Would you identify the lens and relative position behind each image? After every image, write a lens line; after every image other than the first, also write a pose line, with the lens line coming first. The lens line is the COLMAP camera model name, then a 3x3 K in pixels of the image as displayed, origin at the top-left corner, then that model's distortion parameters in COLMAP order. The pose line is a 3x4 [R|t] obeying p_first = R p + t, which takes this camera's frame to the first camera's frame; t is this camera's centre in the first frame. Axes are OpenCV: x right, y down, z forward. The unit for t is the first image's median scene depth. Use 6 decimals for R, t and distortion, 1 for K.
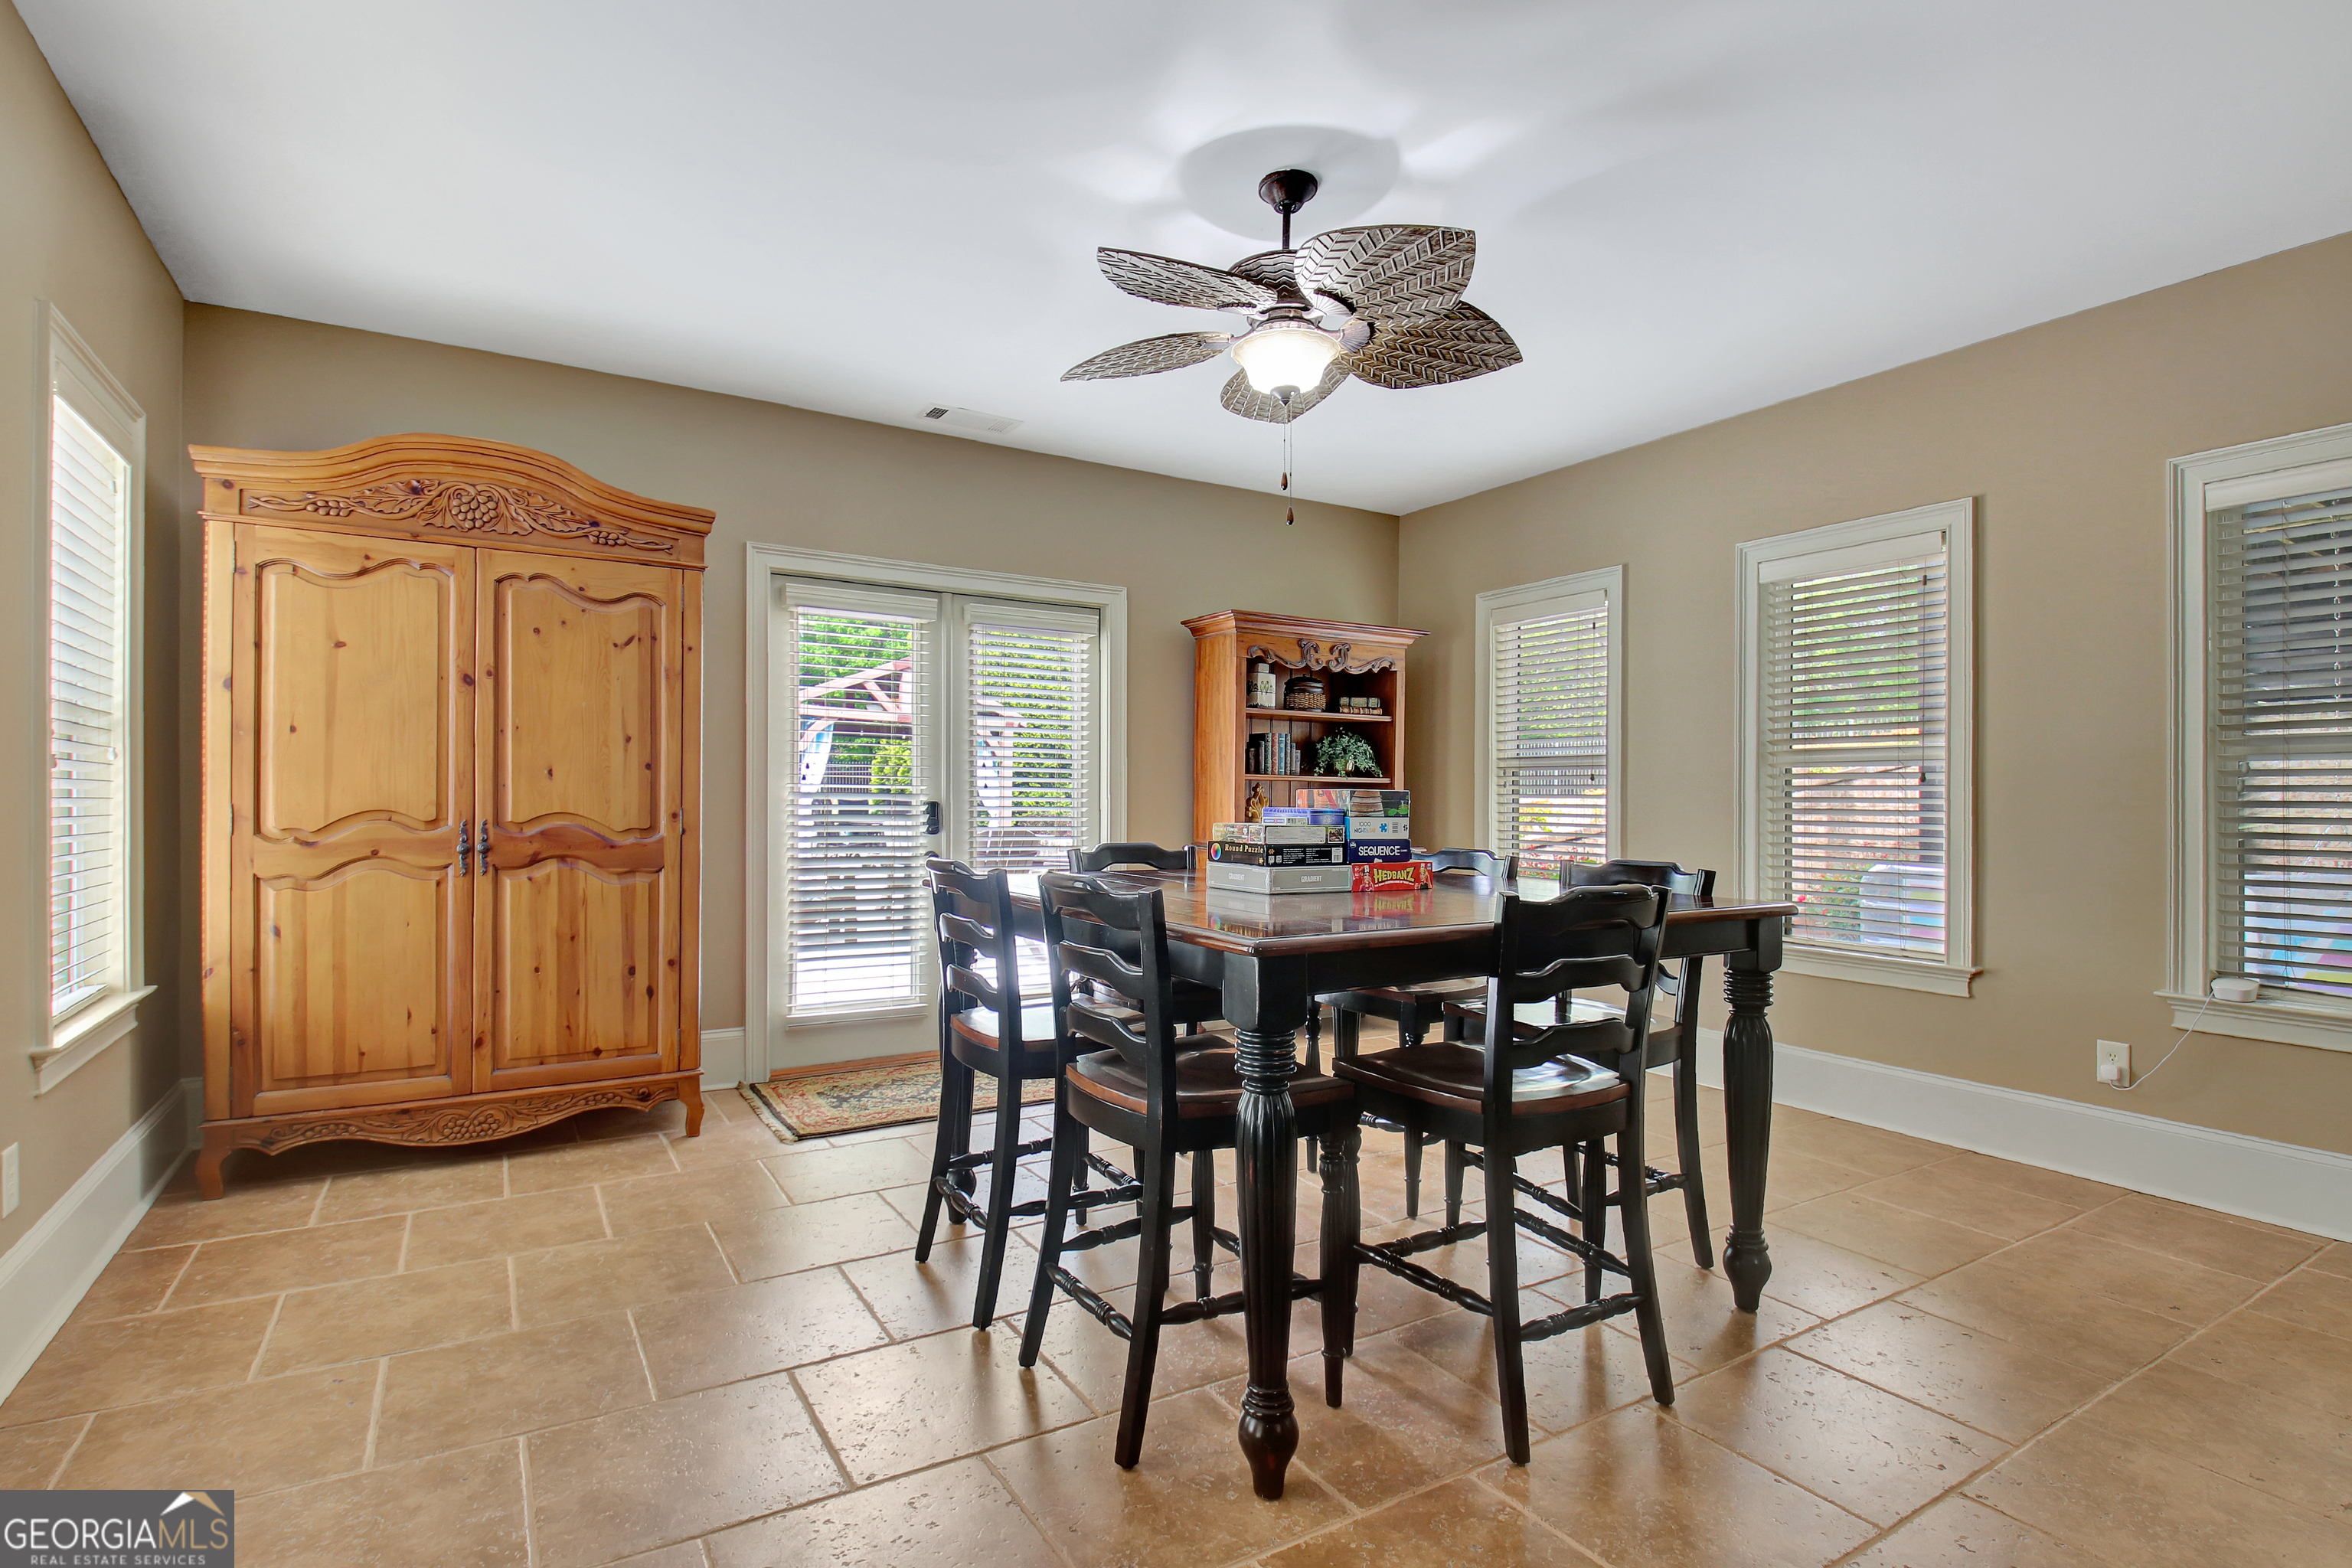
lens RADIAL K [[1131.9, 0, 1186.3], [0, 1131.9, 799.8], [0, 0, 1]] dist [0.025973, -0.021157]
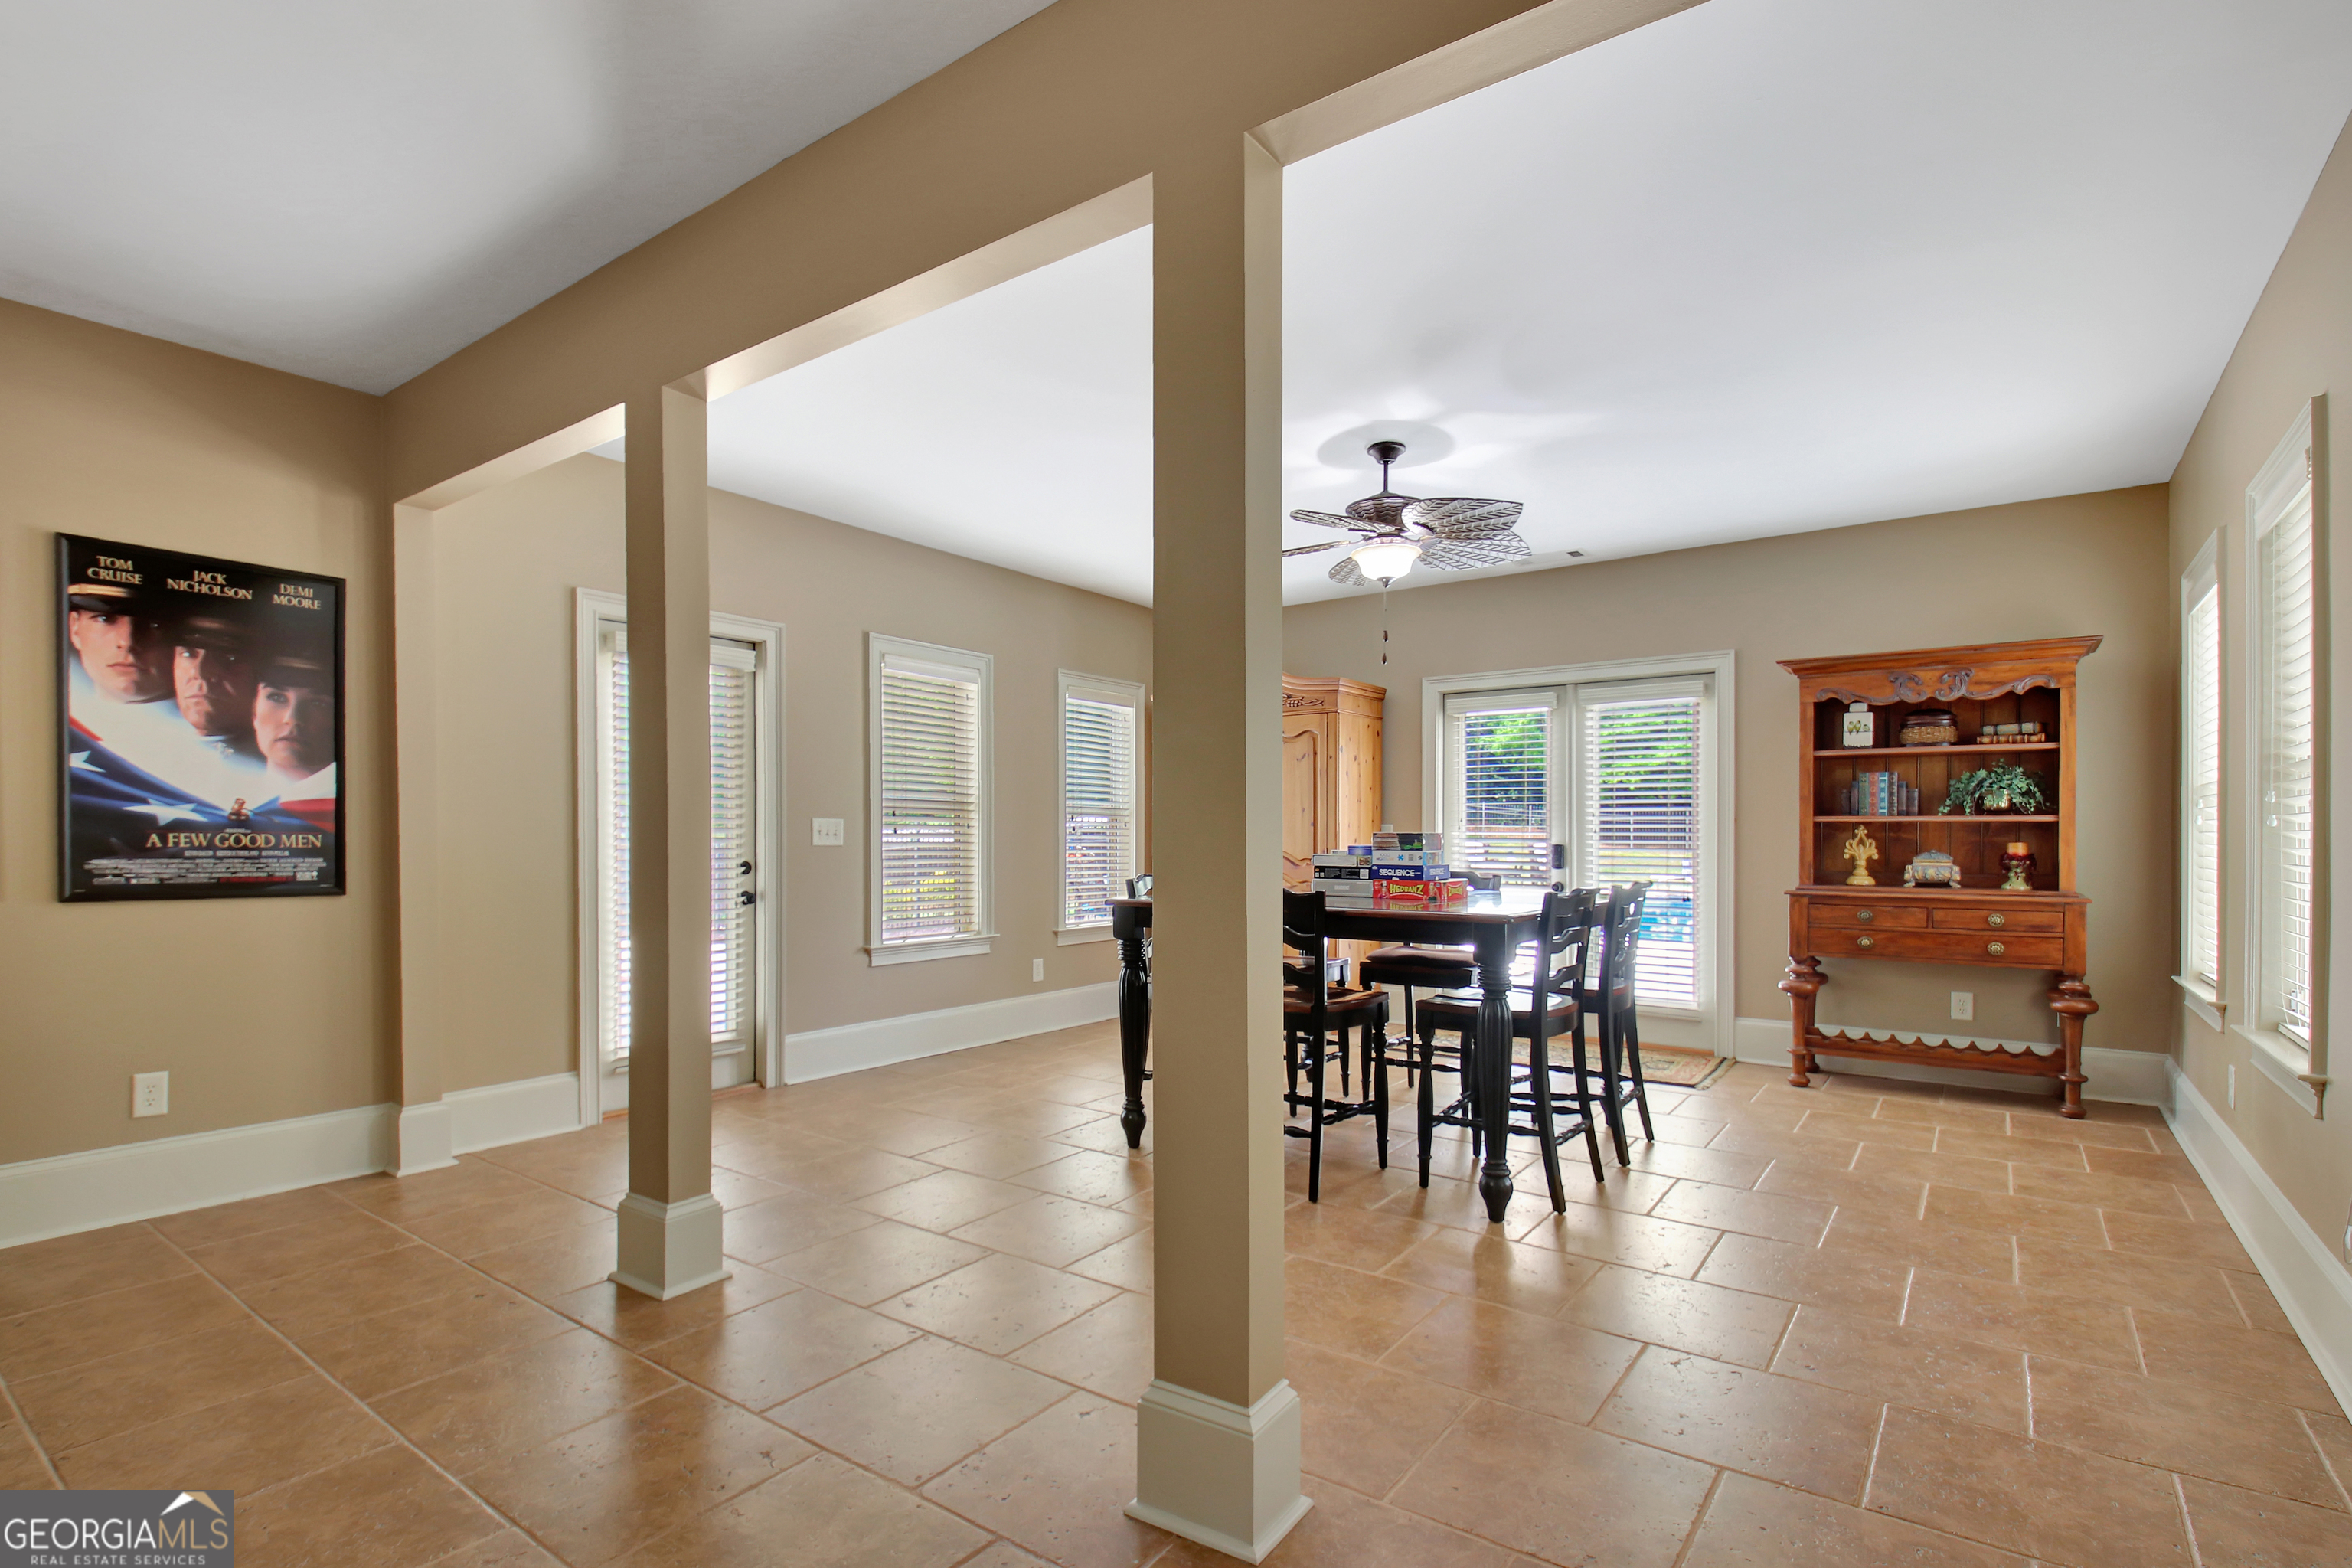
lens RADIAL K [[1131.9, 0, 1151.1], [0, 1131.9, 837.8], [0, 0, 1]] dist [0.025973, -0.021157]
pose [[0.381678, -0.012609, -0.924209, 1.398384], [-0.001201, 0.999899, -0.014137, 0.019994], [0.924294, 0.006505, 0.381625, 0.118619]]
